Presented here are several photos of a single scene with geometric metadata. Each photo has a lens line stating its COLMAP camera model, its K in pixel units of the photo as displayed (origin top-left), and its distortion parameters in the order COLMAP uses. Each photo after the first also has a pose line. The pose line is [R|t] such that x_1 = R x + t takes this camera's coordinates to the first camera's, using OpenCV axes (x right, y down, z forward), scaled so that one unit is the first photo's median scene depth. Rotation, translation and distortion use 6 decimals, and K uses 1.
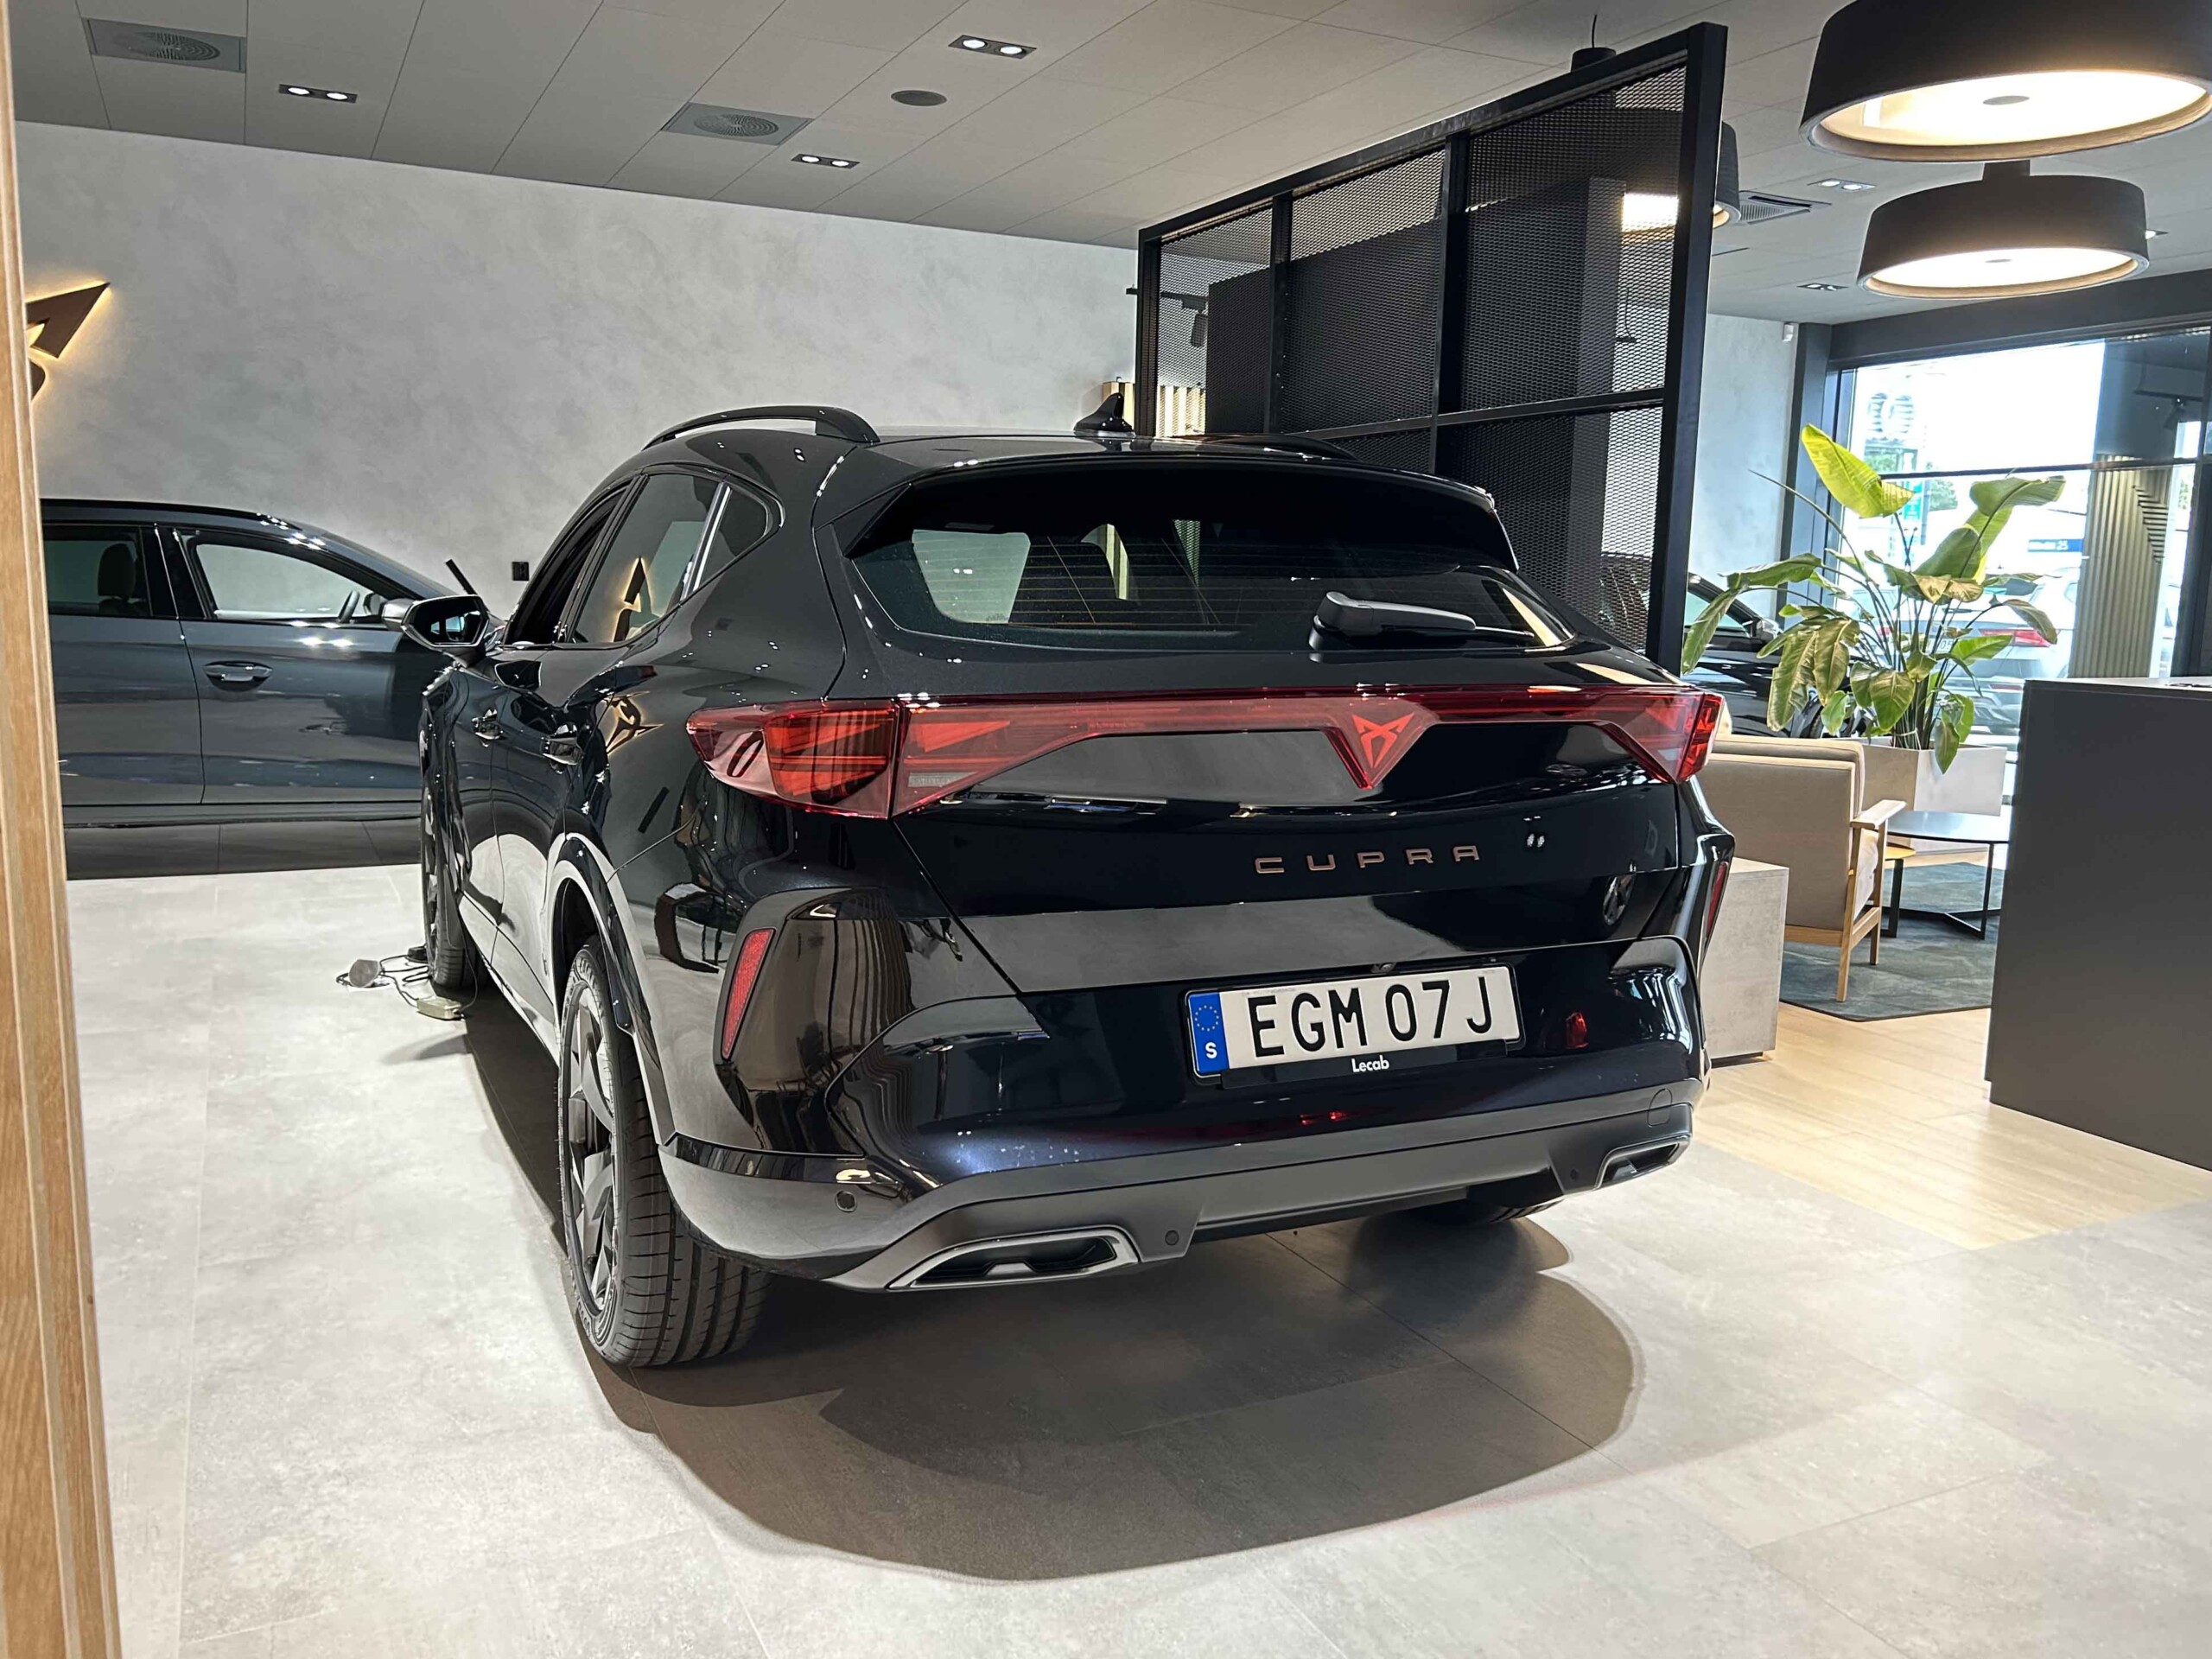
lens RADIAL K [[1715.5, 0, 1076.2], [0, 1715.5, 831.2], [0, 0, 1]] dist [0.043467, -0.056216]
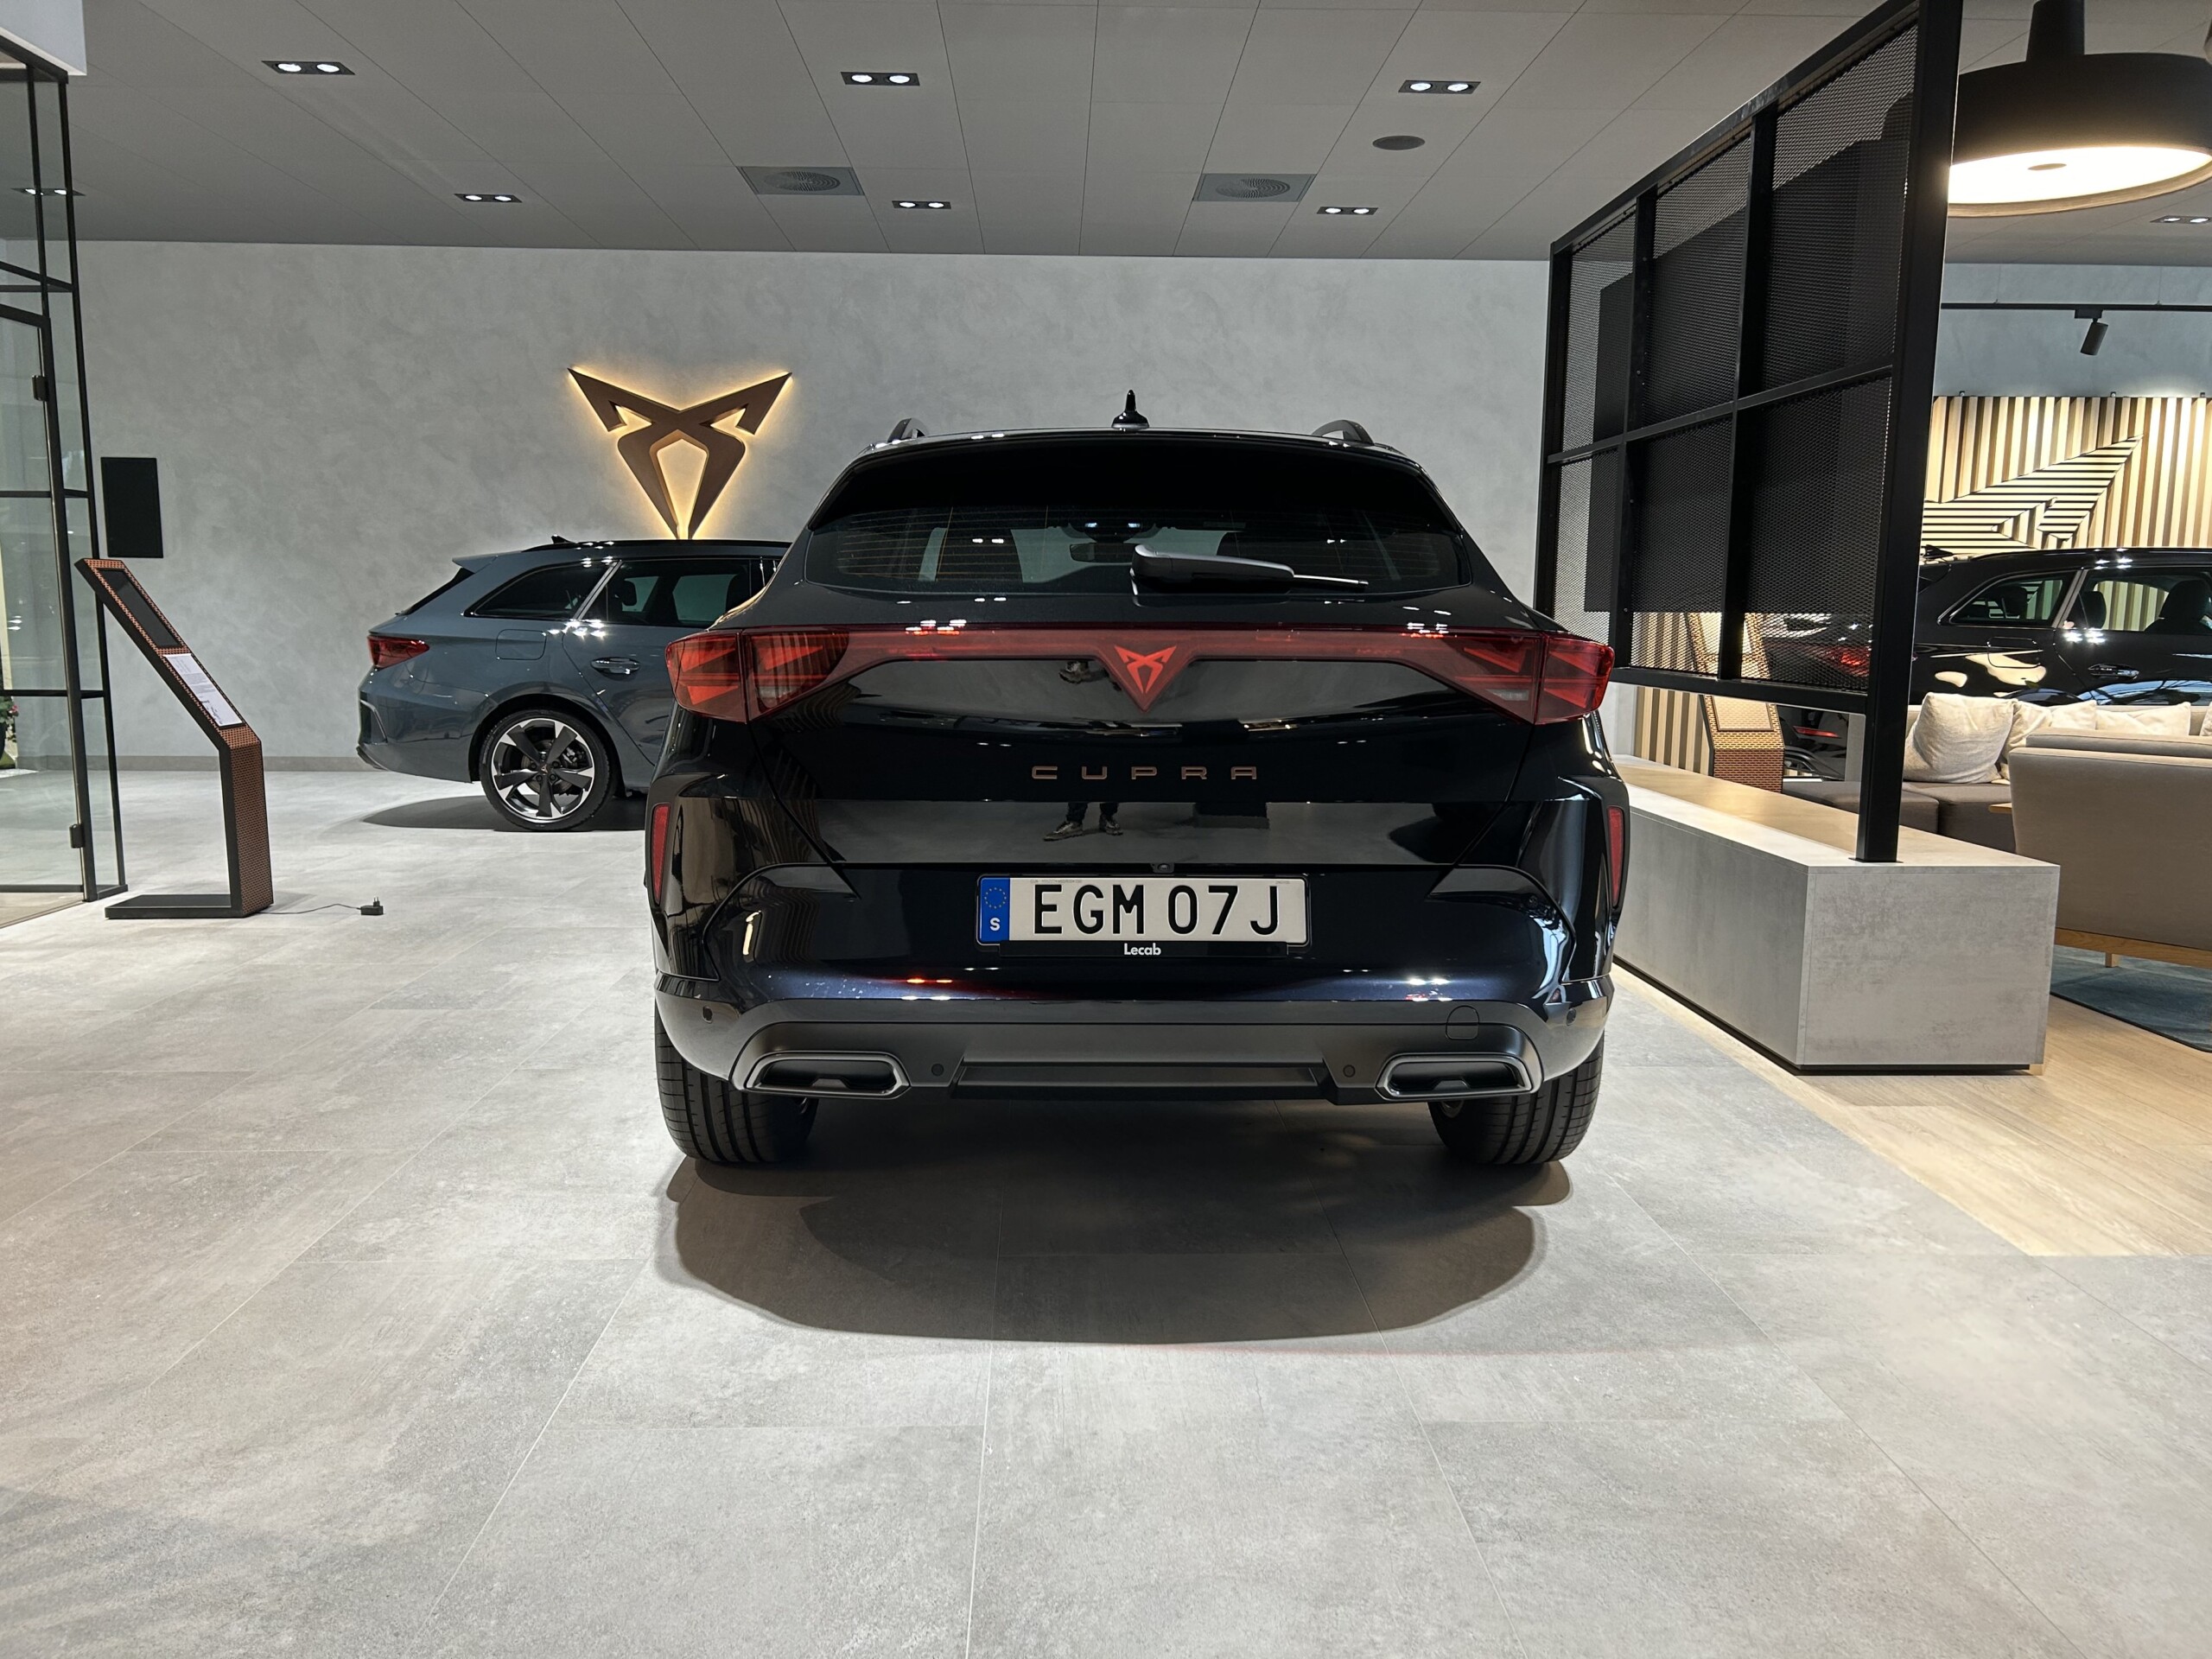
lens RADIAL K [[1647.6, 0, 1100.2], [0, 1647.6, 837.8], [0, 0, 1]] dist [0.060929, -0.088888]
pose [[0.910674, 0.041530, -0.411034, 0.547269], [-0.047215, 0.998878, -0.003684, 0.059704], [0.410420, 0.022762, 0.911613, -0.026304]]
